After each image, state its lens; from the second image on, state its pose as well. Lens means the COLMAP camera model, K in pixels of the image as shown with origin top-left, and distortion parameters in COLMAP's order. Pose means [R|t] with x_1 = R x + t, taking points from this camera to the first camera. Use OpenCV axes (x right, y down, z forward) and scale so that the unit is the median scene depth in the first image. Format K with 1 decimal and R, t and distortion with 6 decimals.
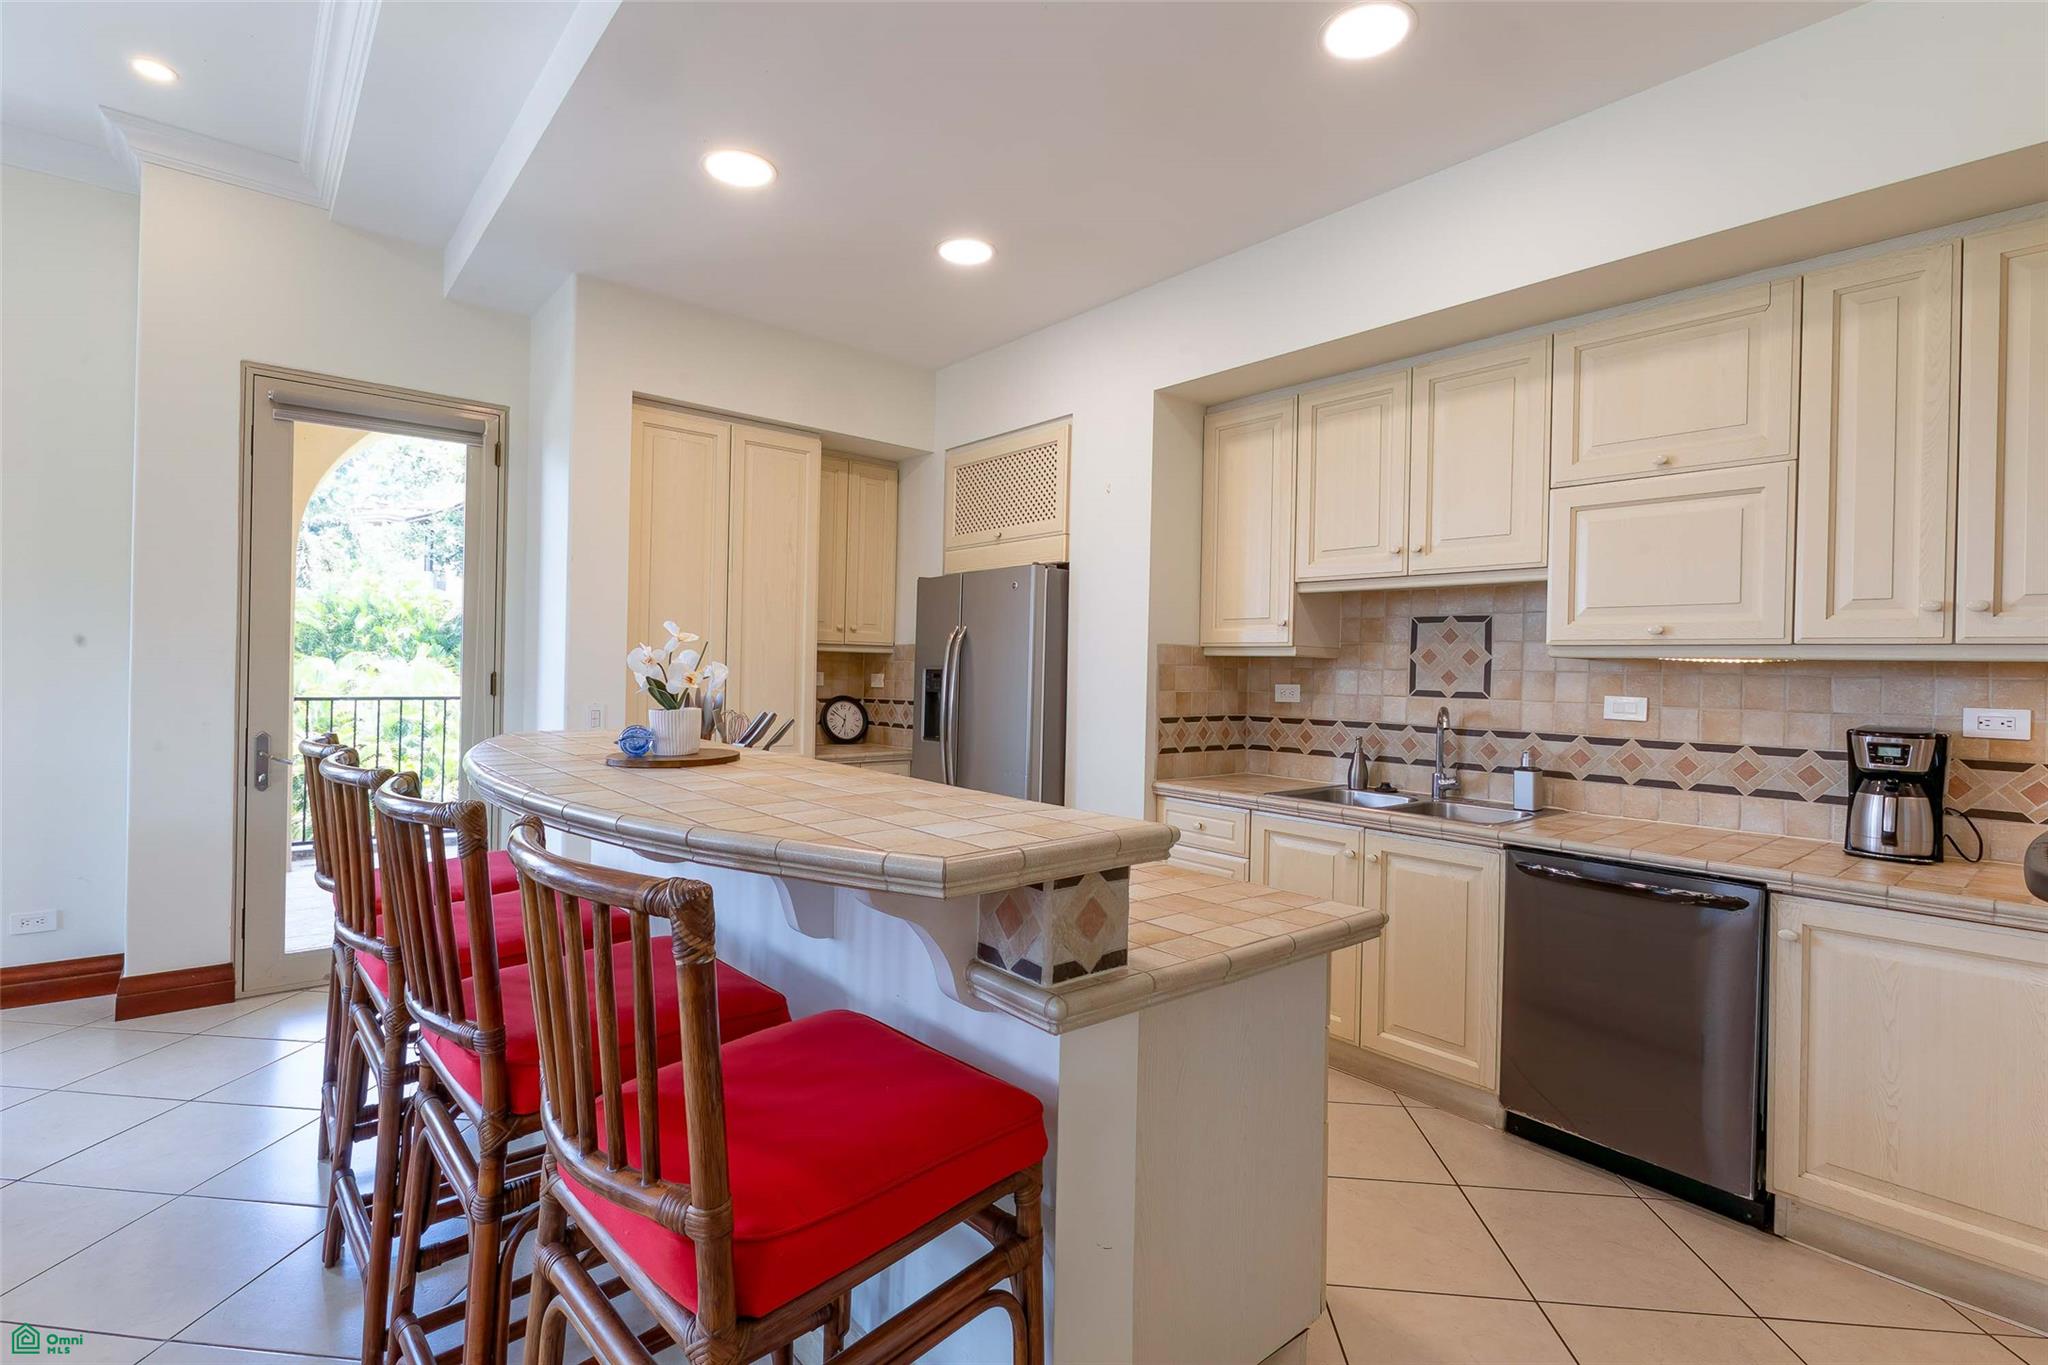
lens RADIAL K [[977.5, 0, 1036.5], [0, 977.5, 671.7], [0, 0, 1]] dist [-0.017206, 0.004675]
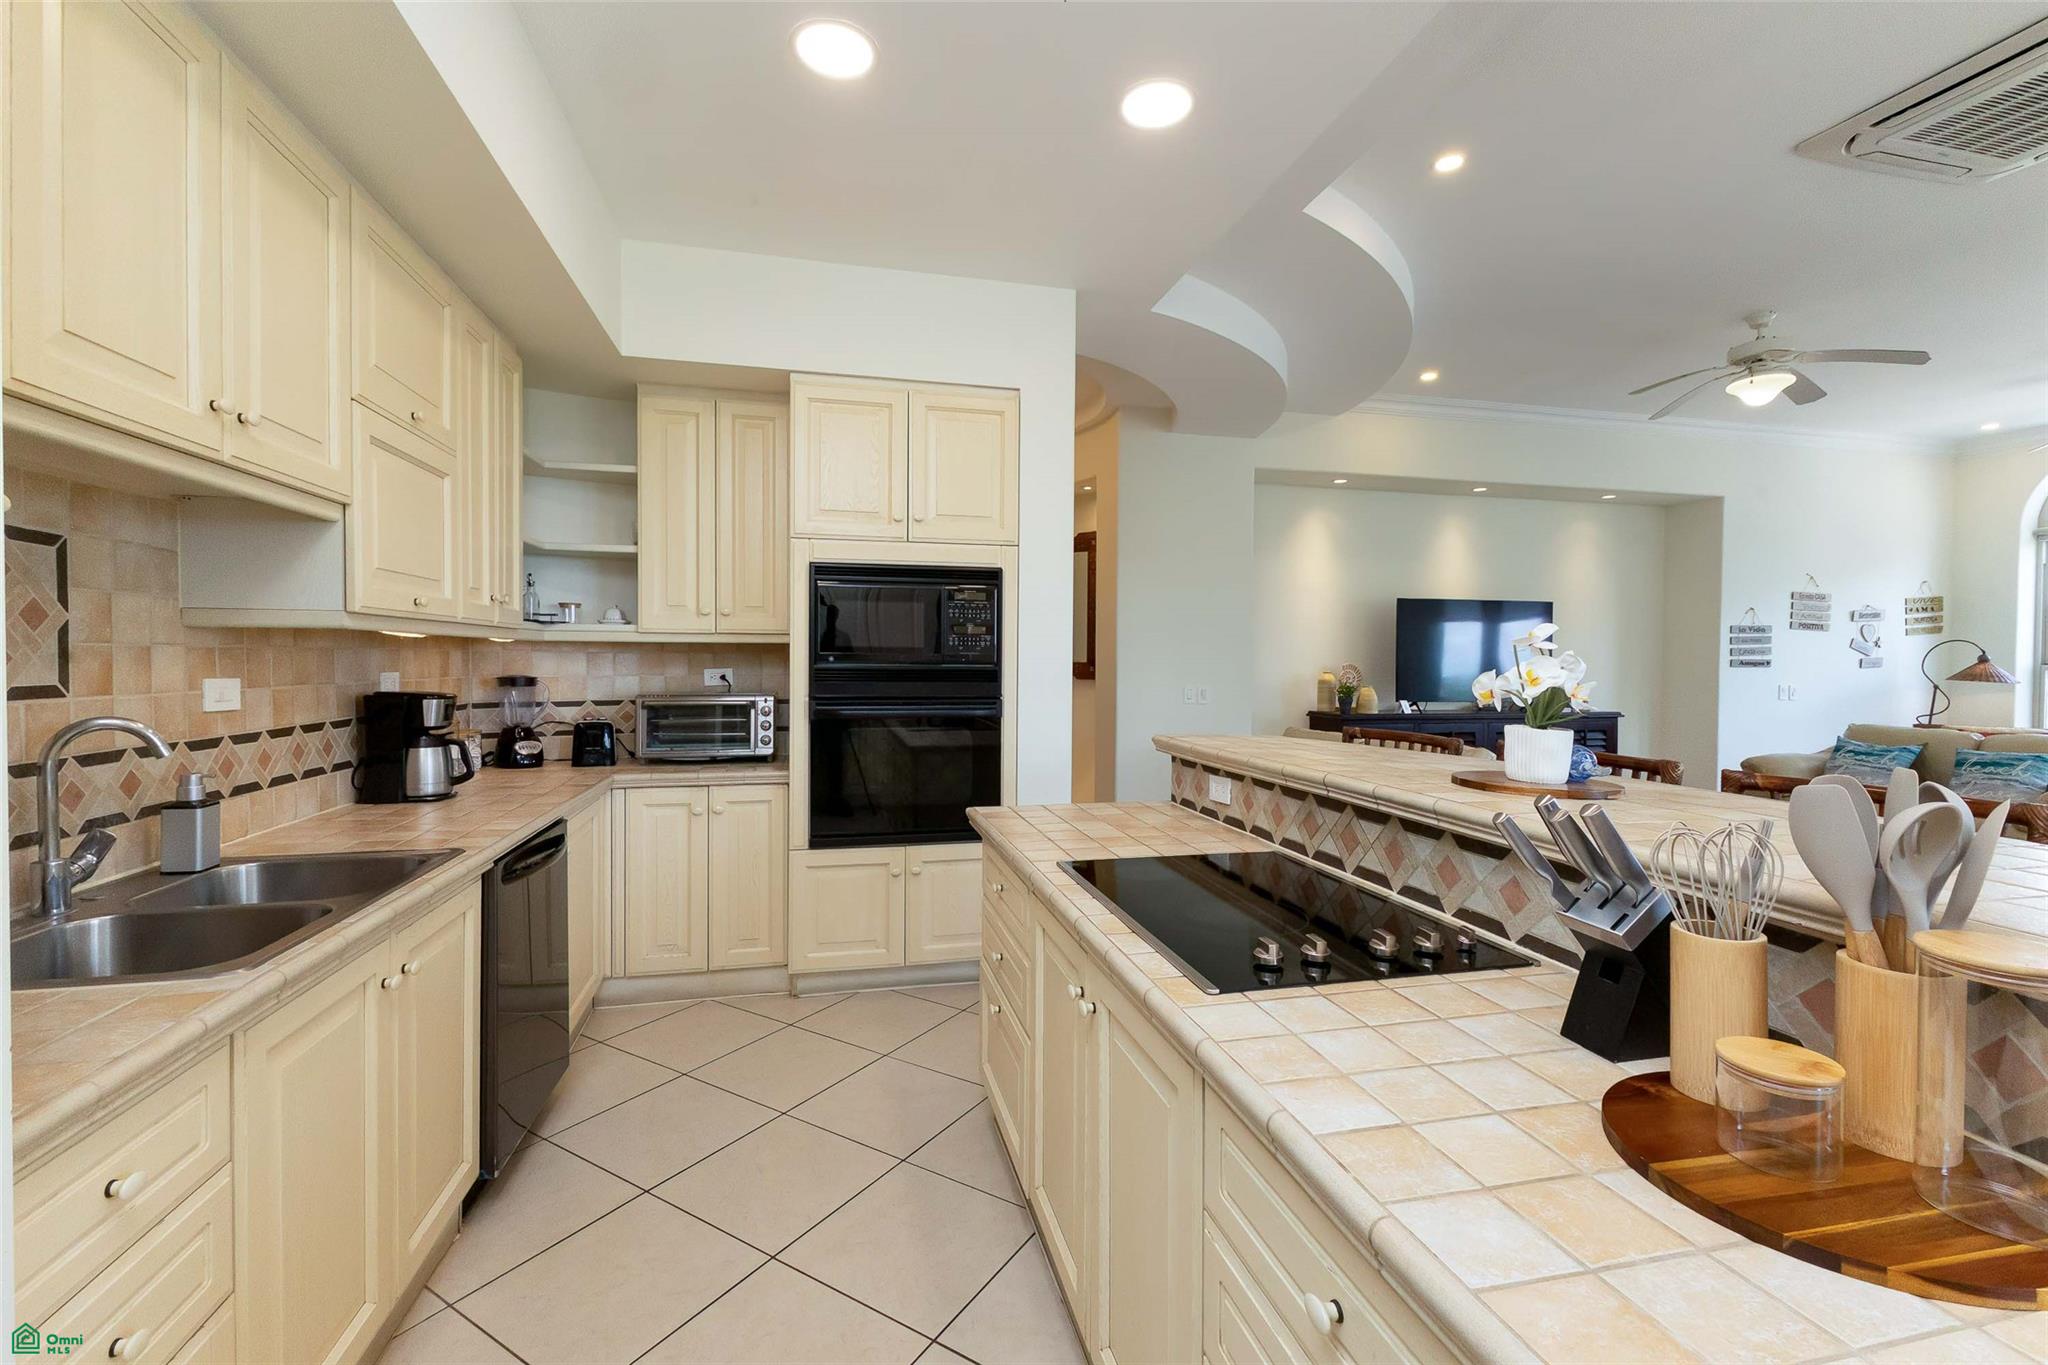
lens RADIAL K [[904.6, 0, 1038.7], [0, 904.6, 673.2], [0, 0, 1]] dist [0.015535, -0.002900]
pose [[-0.902548, -0.036072, 0.429075, -0.213014], [-0.026418, 0.999246, 0.028437, -0.012406], [-0.429777, 0.014330, -0.902821, 1.216674]]
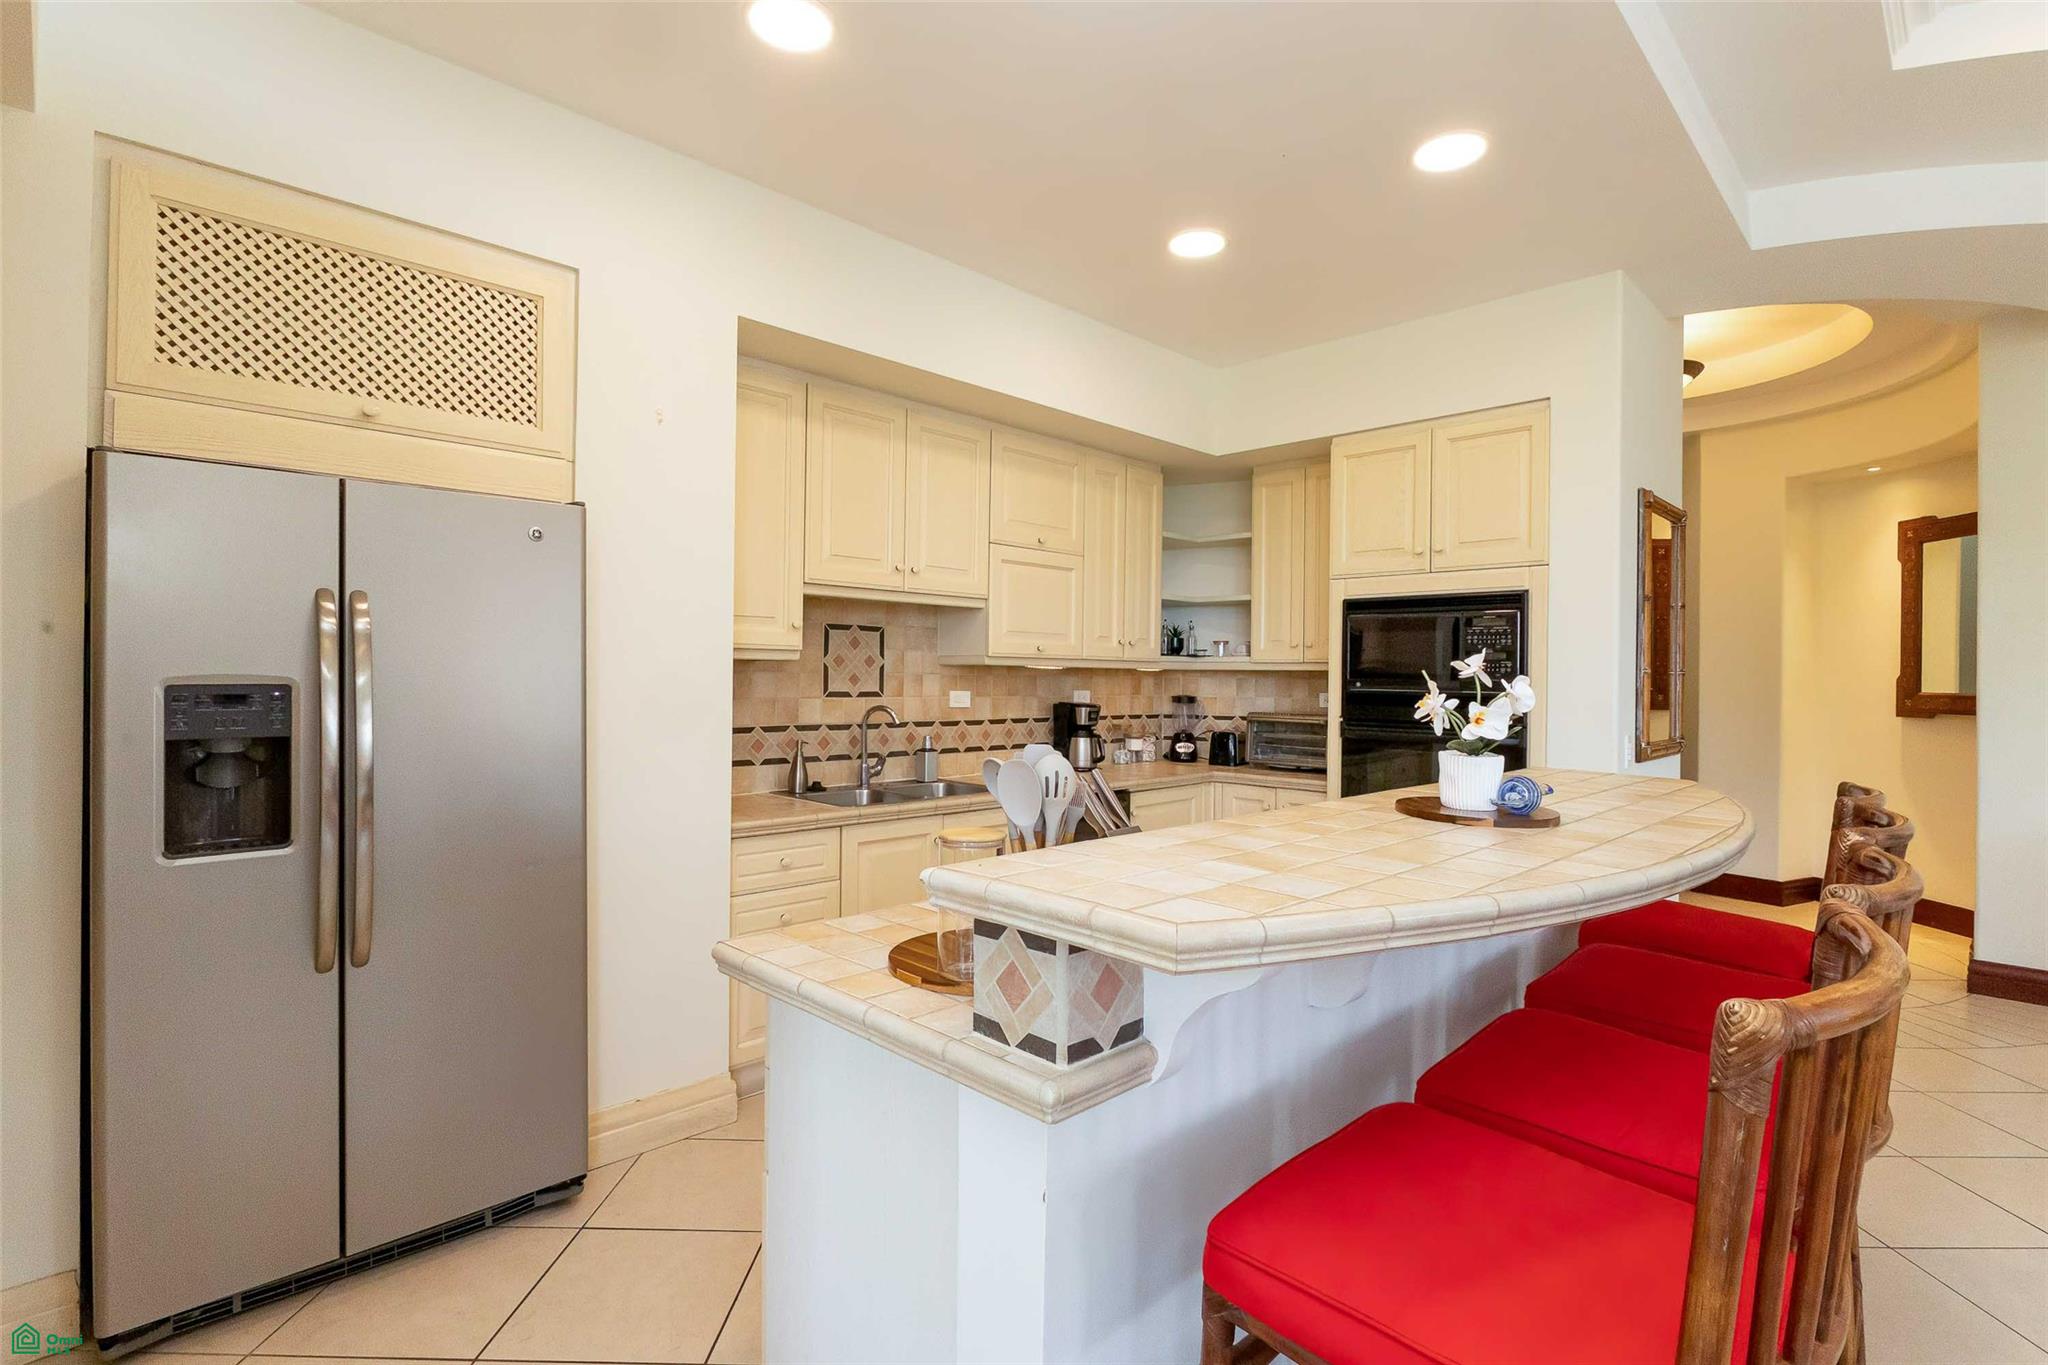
lens RADIAL K [[977.5, 0, 980.9], [0, 977.5, 667.8], [0, 0, 1]] dist [-0.017206, 0.004675]
pose [[-0.077870, -0.014620, 0.996856, -0.744532], [-0.010513, 0.999849, 0.013843, -0.025879], [-0.996908, -0.009402, -0.078012, 0.971876]]
